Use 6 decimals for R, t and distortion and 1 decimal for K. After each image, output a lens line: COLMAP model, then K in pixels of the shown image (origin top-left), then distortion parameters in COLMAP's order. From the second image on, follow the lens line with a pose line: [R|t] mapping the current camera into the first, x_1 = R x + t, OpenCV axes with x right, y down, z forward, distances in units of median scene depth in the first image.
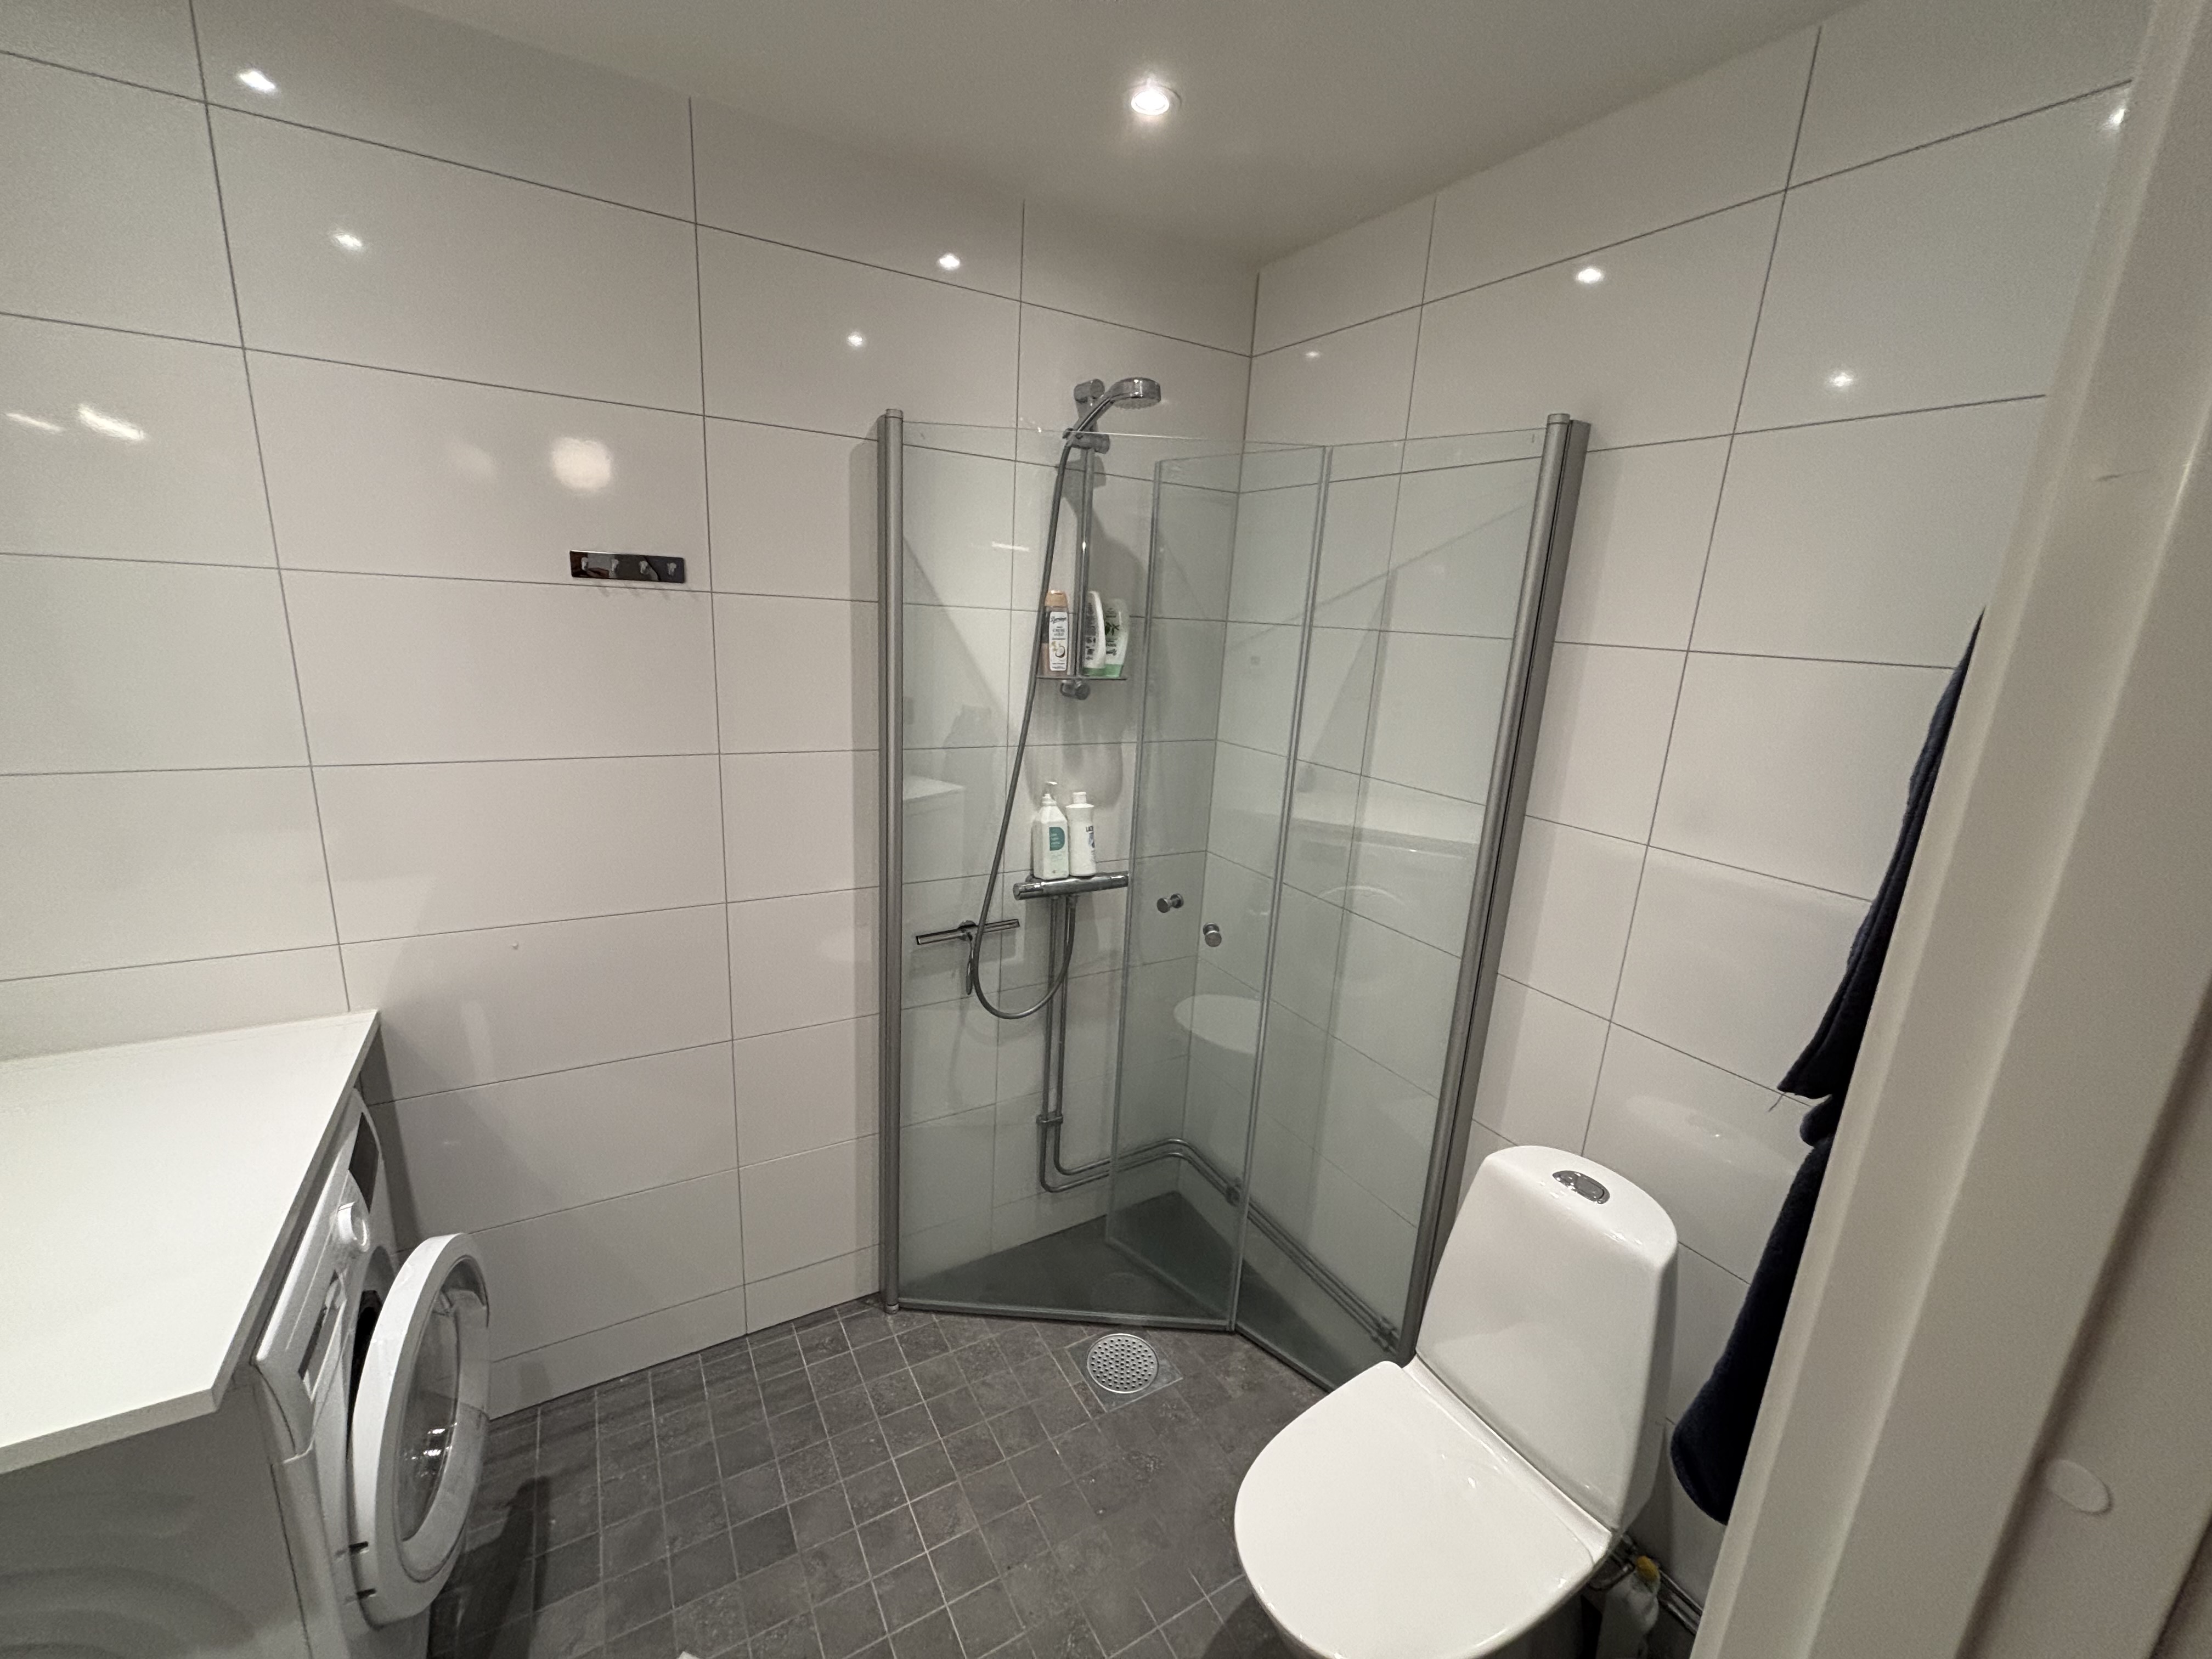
lens RADIAL K [[887.3, 0, 1112.1], [0, 887.3, 828.7], [0, 0, 1]] dist [0.001160, 0.000512]
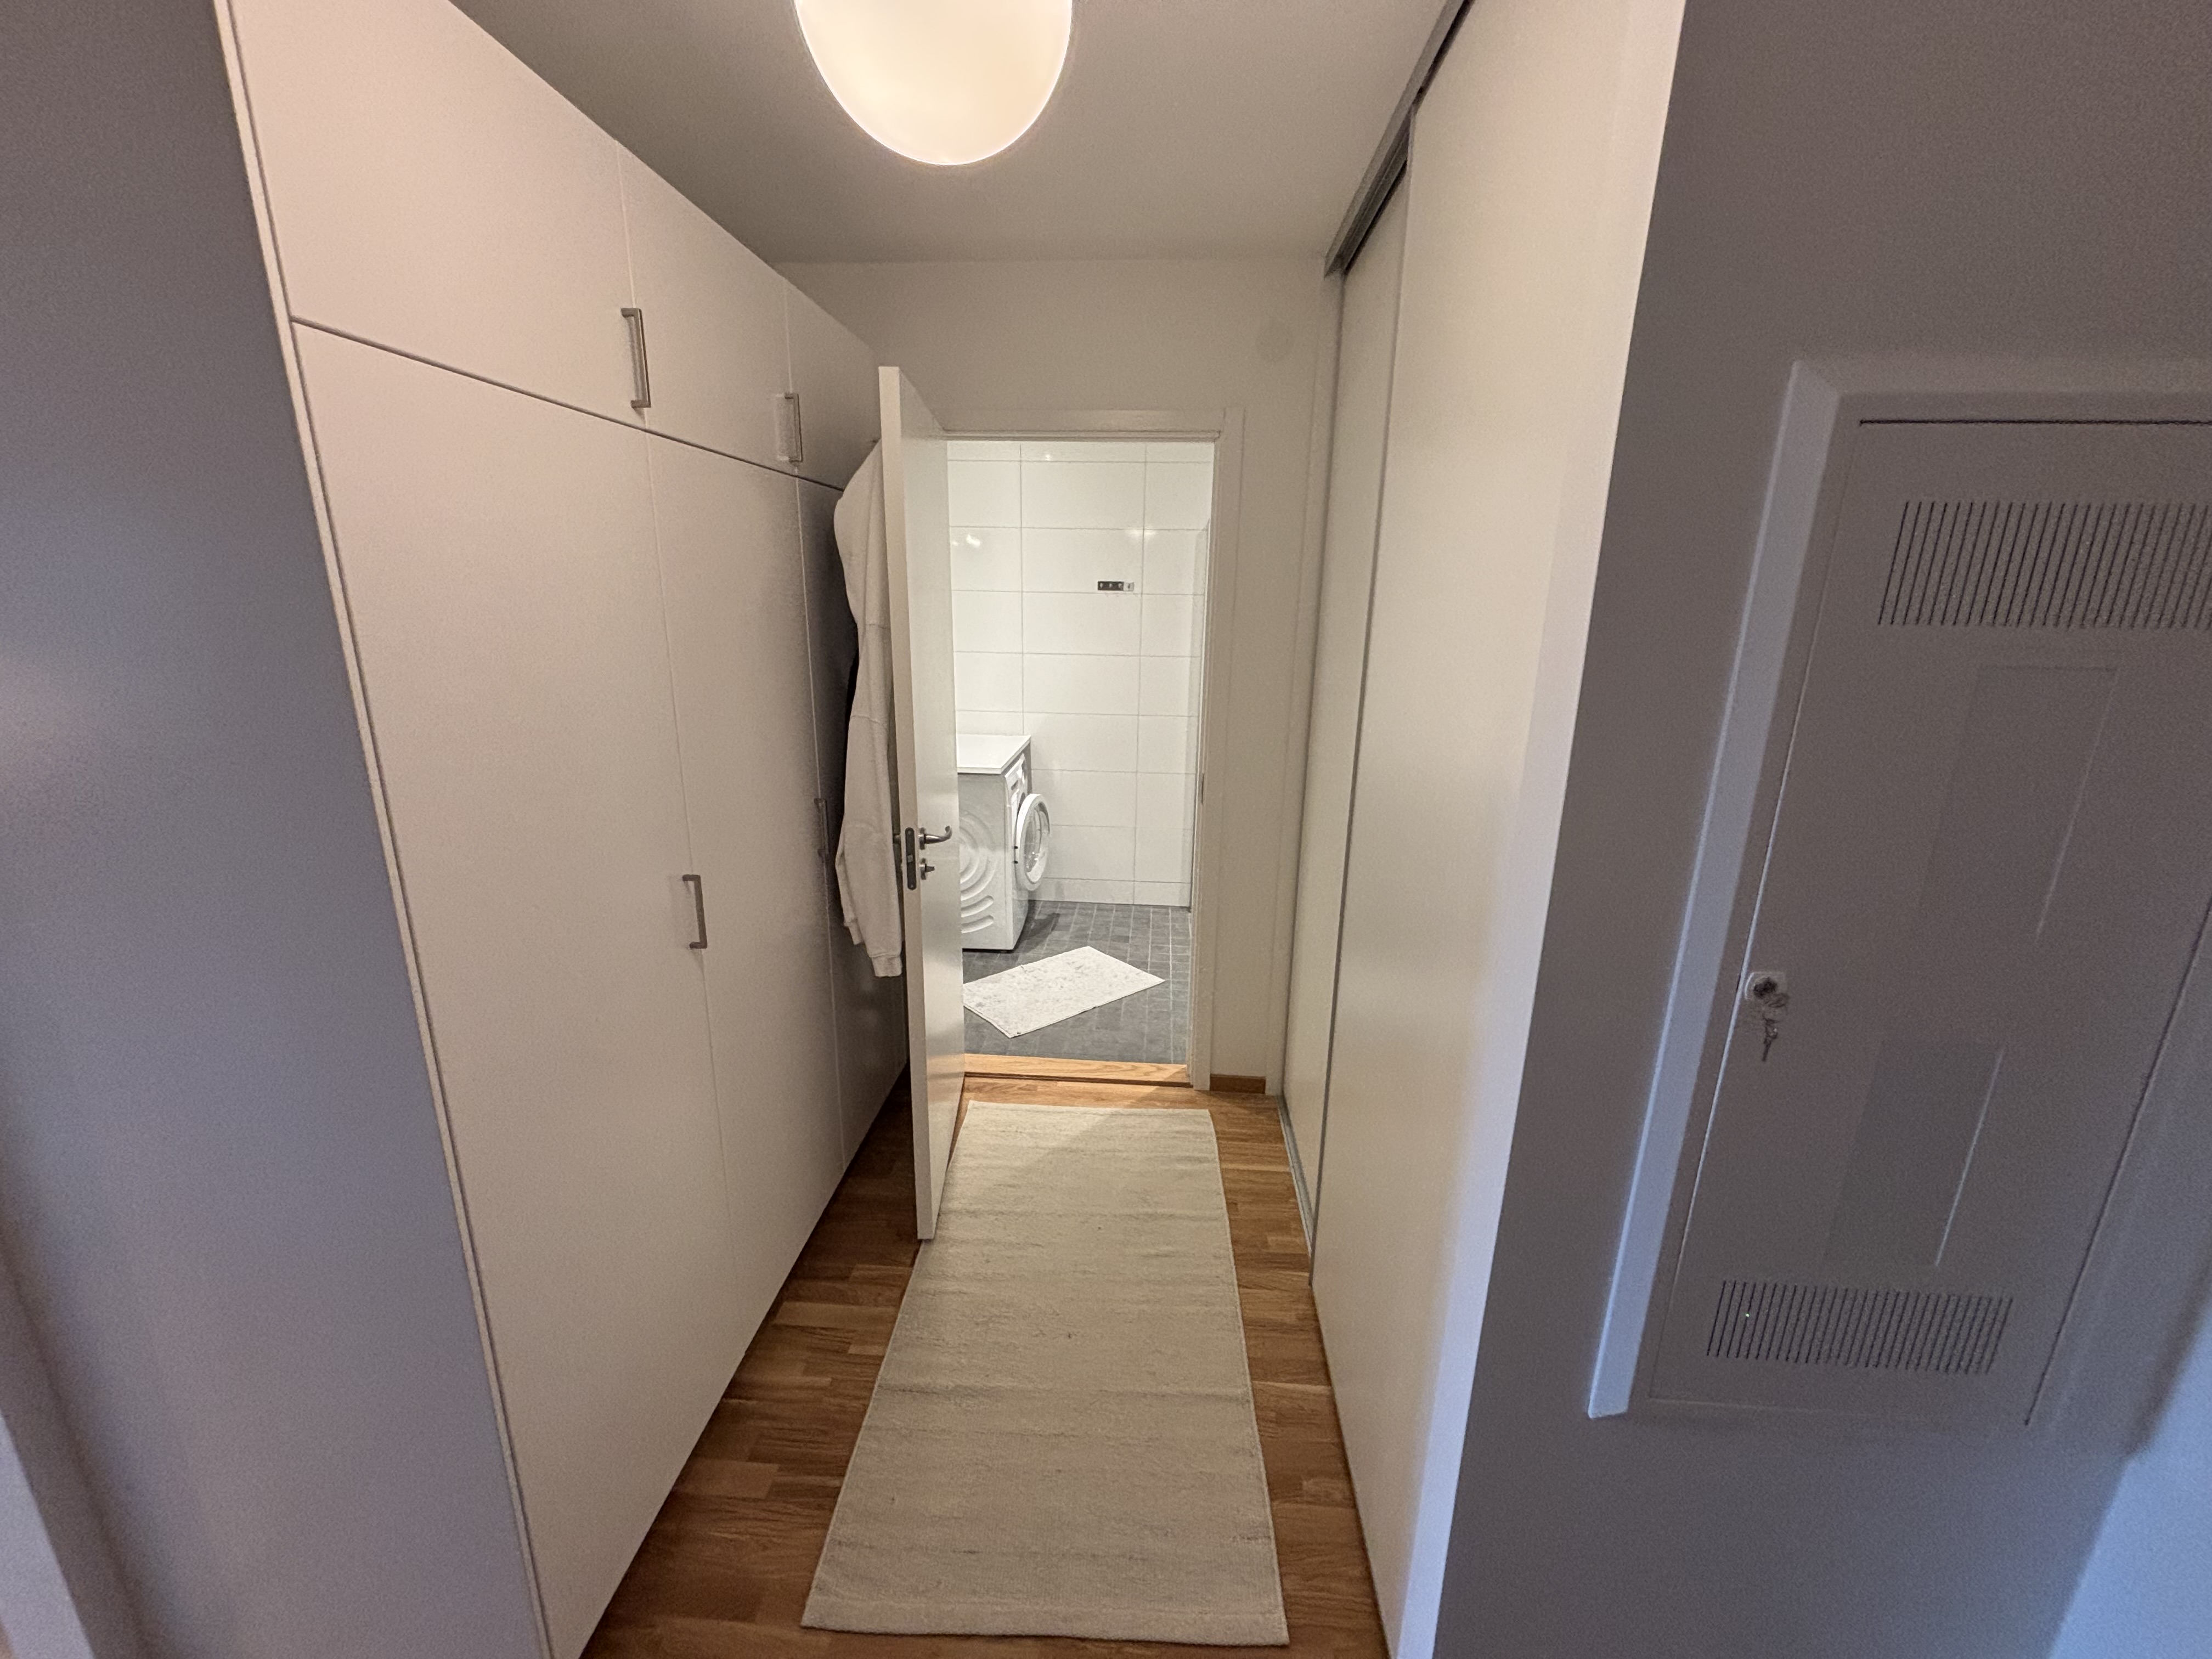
lens RADIAL K [[887.3, 0, 1108.0], [0, 887.3, 830.1], [0, 0, 1]] dist [0.001160, 0.000512]
pose [[0.824970, 0.106581, -0.555035, 1.046486], [-0.110731, 0.993505, 0.026194, 0.394590], [0.554222, 0.039850, 0.831414, -1.290085]]
